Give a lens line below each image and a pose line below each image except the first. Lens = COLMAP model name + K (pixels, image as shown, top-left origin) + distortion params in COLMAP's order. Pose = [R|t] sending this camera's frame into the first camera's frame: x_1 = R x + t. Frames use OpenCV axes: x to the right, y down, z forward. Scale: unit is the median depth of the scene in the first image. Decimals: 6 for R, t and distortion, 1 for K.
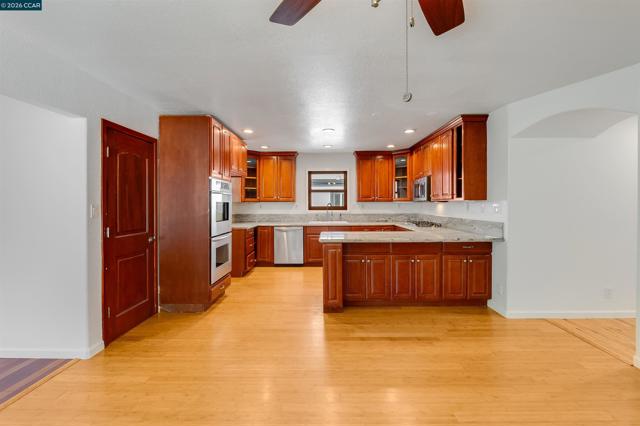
lens RADIAL K [[295.7, 0, 320.8], [0, 295.7, 207.2], [0, 0, 1]] dist [-0.005099, -0.002087]
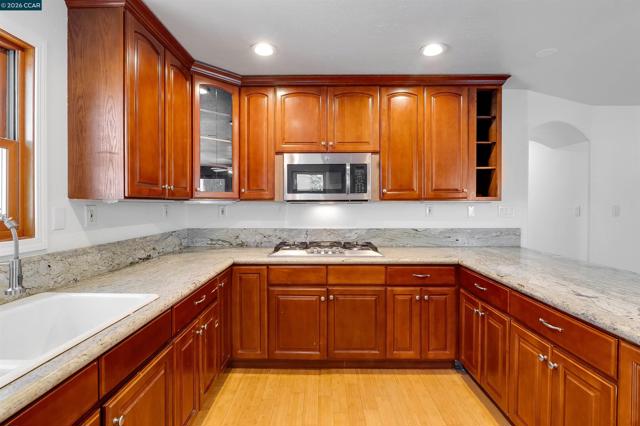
lens RADIAL K [[304.3, 0, 321.3], [0, 304.3, 209.2], [0, 0, 1]] dist [0.000486, 0.000060]
pose [[-0.016433, -0.013815, 0.999770, -0.213089], [0.013603, 0.999809, 0.014039, -0.017769], [-0.999772, 0.013831, -0.016242, 1.347399]]
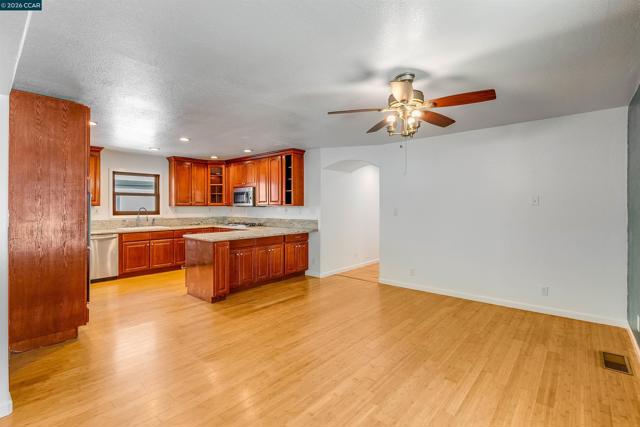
lens RADIAL K [[295.7, 0, 318.7], [0, 295.7, 210.1], [0, 0, 1]] dist [-0.005099, -0.002087]
pose [[0.650765, -0.003303, 0.759272, -0.518494], [0.007656, 0.999968, -0.002212, 0.001579], [-0.759241, 0.007252, 0.650769, -0.054456]]
